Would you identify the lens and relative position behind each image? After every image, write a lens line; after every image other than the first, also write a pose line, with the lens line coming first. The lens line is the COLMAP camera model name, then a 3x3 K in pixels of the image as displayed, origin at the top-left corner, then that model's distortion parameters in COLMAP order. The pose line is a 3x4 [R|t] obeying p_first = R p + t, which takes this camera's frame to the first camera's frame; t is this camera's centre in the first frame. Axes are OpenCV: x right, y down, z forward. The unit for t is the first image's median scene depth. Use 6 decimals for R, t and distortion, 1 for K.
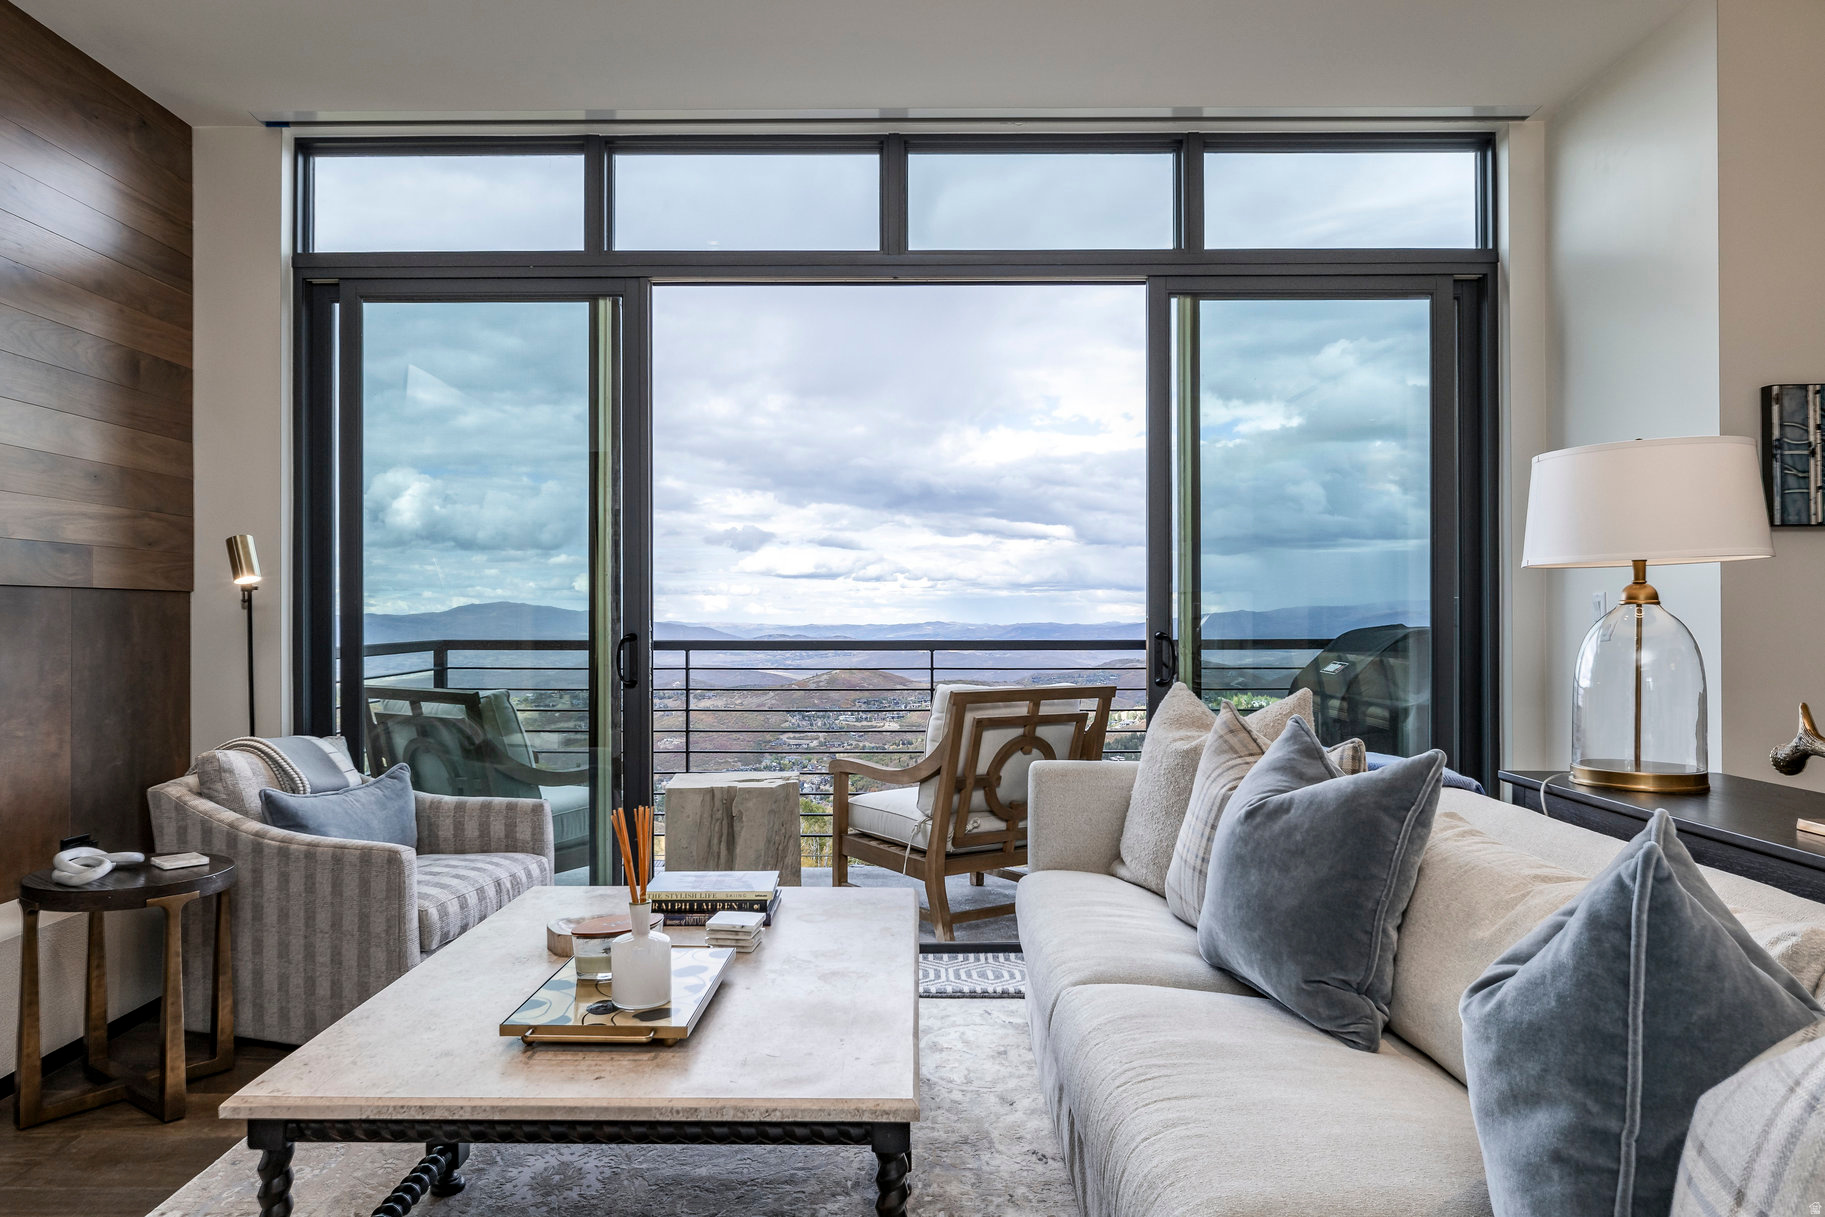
lens RADIAL K [[1227.8, 0, 912.5], [0, 1227.8, 608.5], [0, 0, 1]] dist [-0.001789, 0.001604]
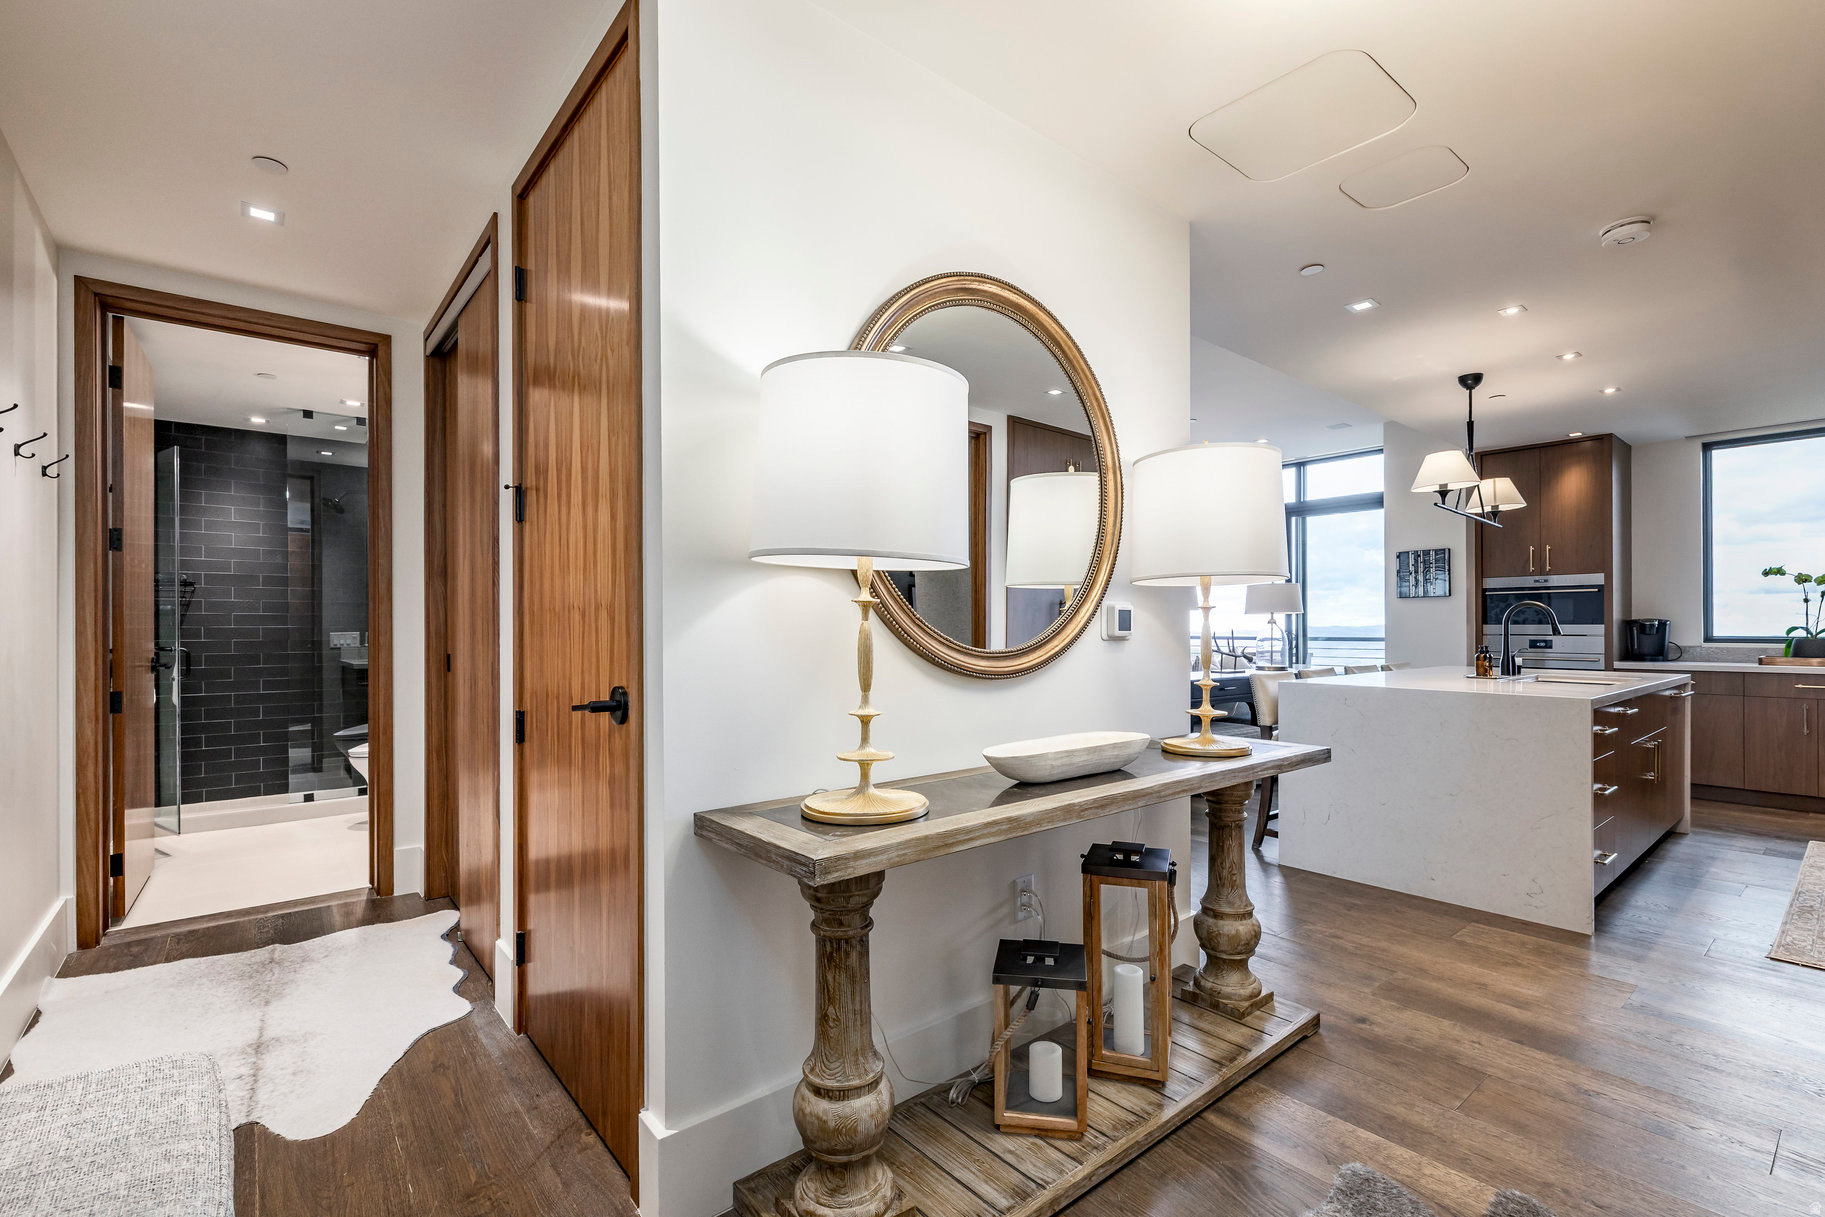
lens RADIAL K [[817.6, 0, 918.0], [0, 817.6, 619.8], [0, 0, 1]] dist [0.000993, 0.000016]
pose [[0.644709, -0.005965, -0.764405, 1.136123], [0.006175, 0.999978, -0.002595, -0.011191], [0.764403, -0.003047, 0.644732, -0.944070]]
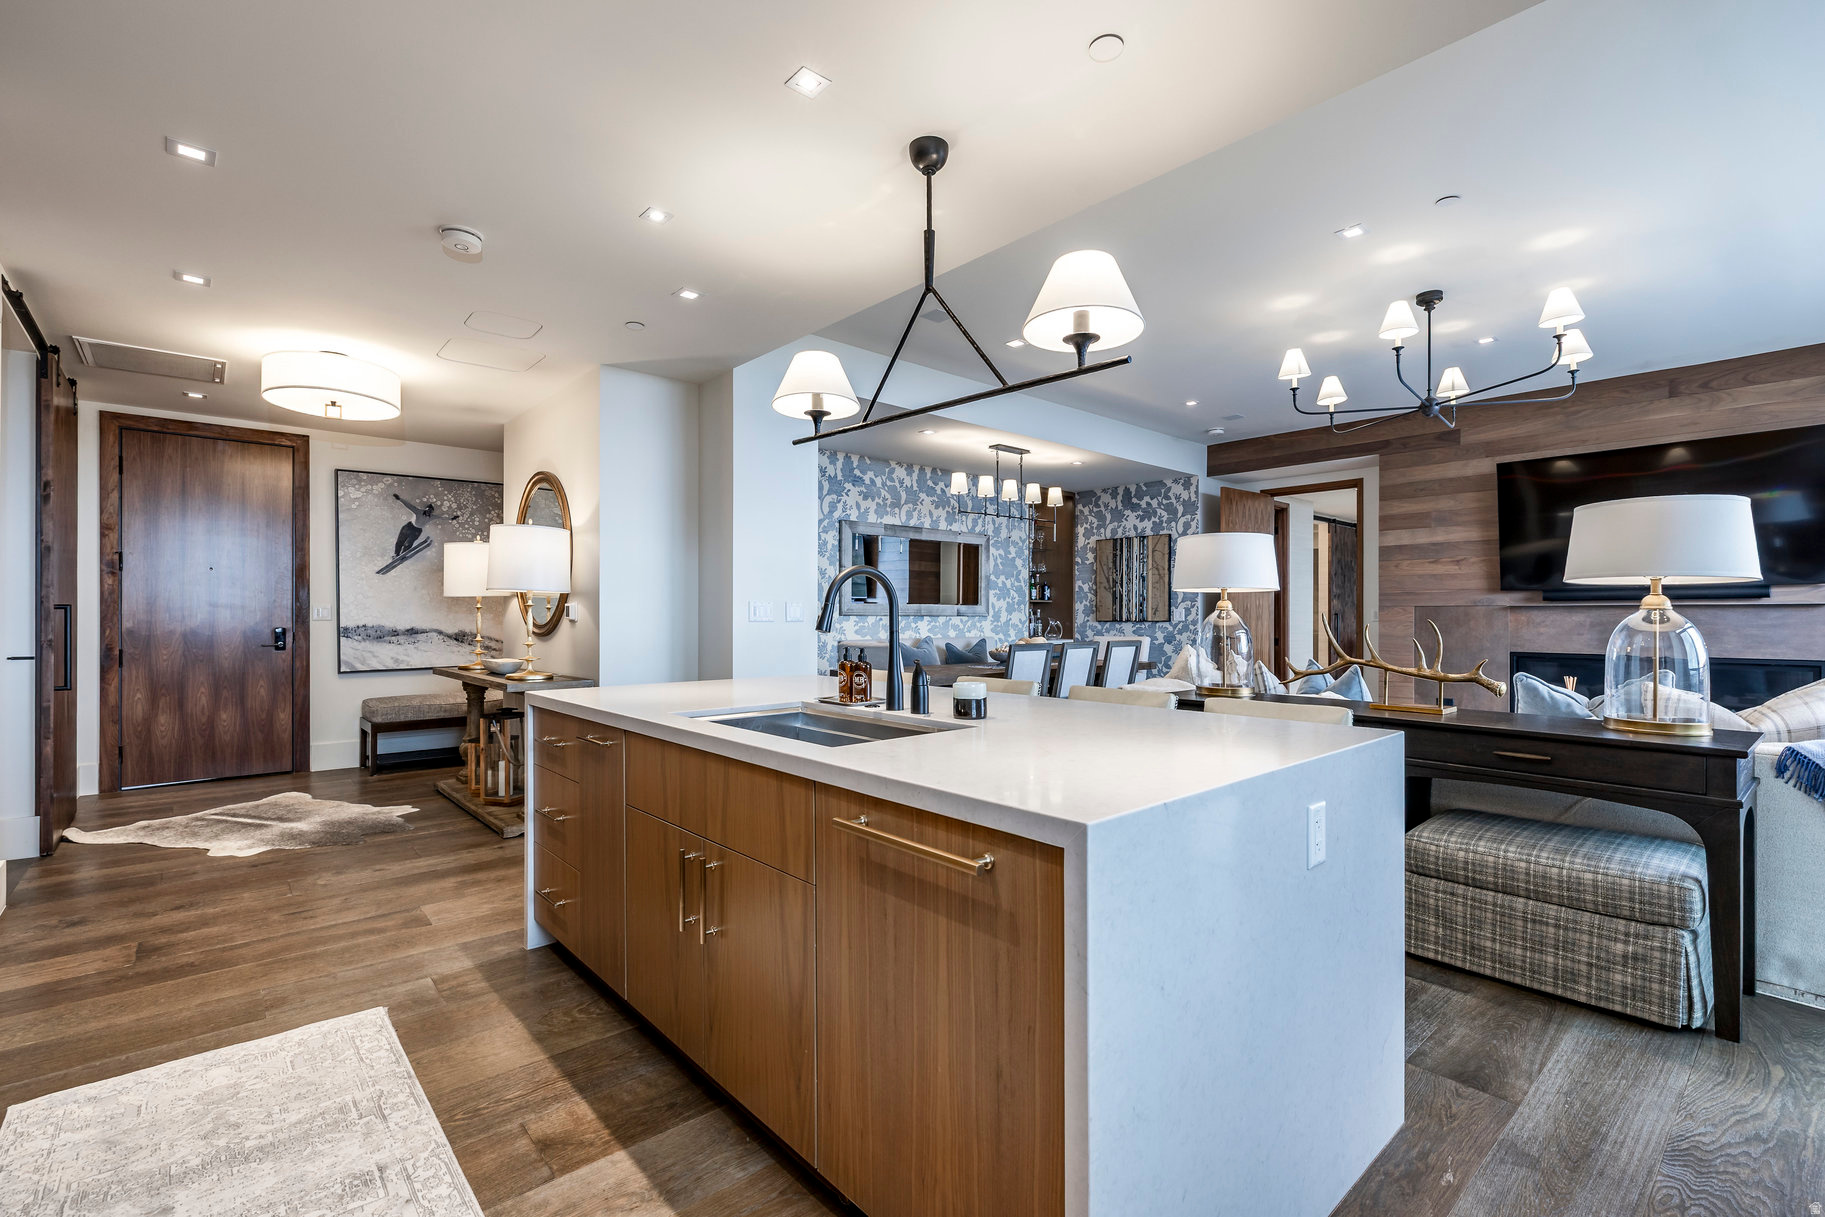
lens RADIAL K [[807.1, 0, 907.1], [0, 807.1, 614.7], [0, 0, 1]] dist [0.000253, -0.000198]
pose [[-0.750160, -0.001605, -0.661254, 1.172312], [0.001896, 0.999988, -0.004577, 0.003606], [0.661254, -0.004687, -0.750148, 0.691713]]
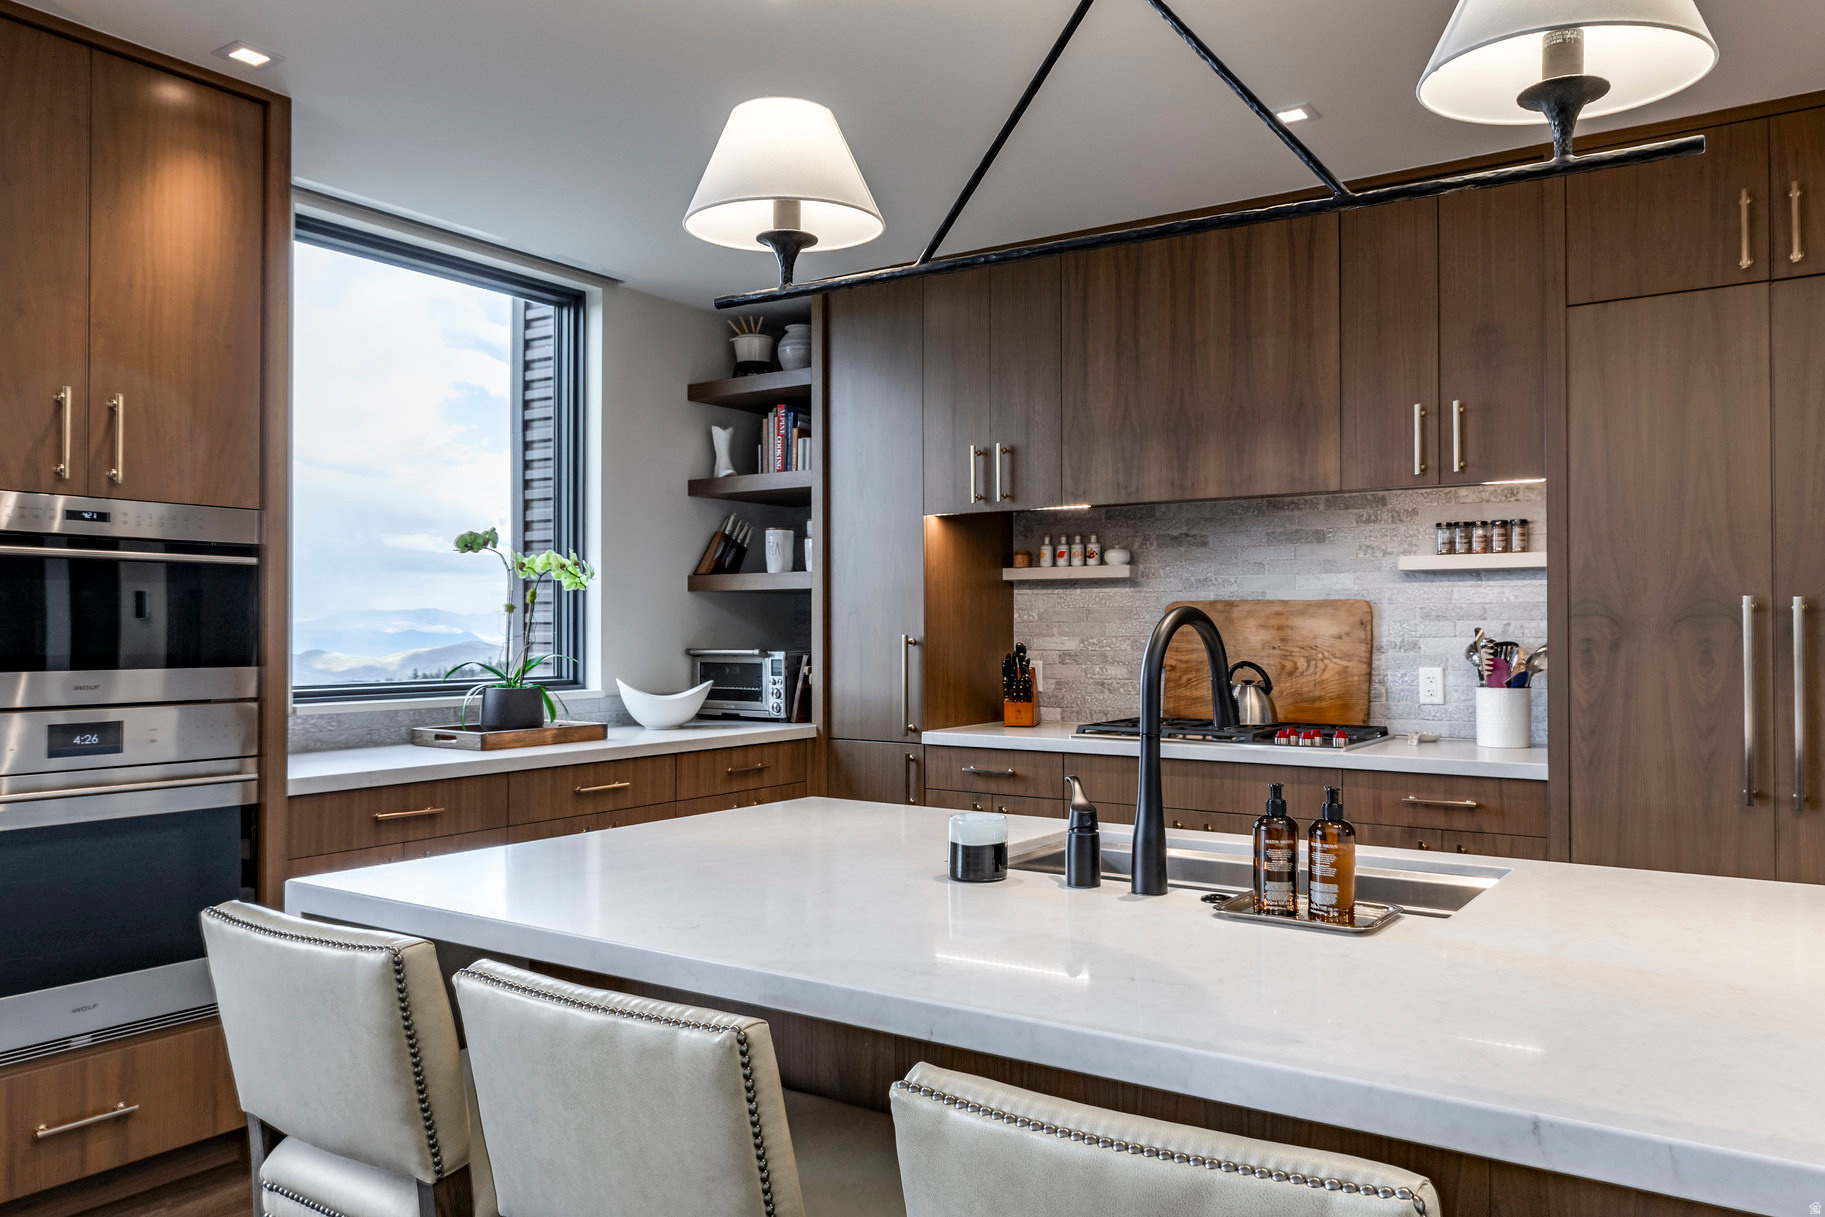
lens RADIAL K [[1290.5, 0, 984.2], [0, 1290.5, 616.3], [0, 0, 1]] dist [-0.002968, -0.002182]
pose [[0.542490, 0.009936, 0.840004, 0.440040], [-0.004386, 0.999950, -0.008995, -0.022861], [-0.840051, 0.001196, 0.542506, 0.109689]]
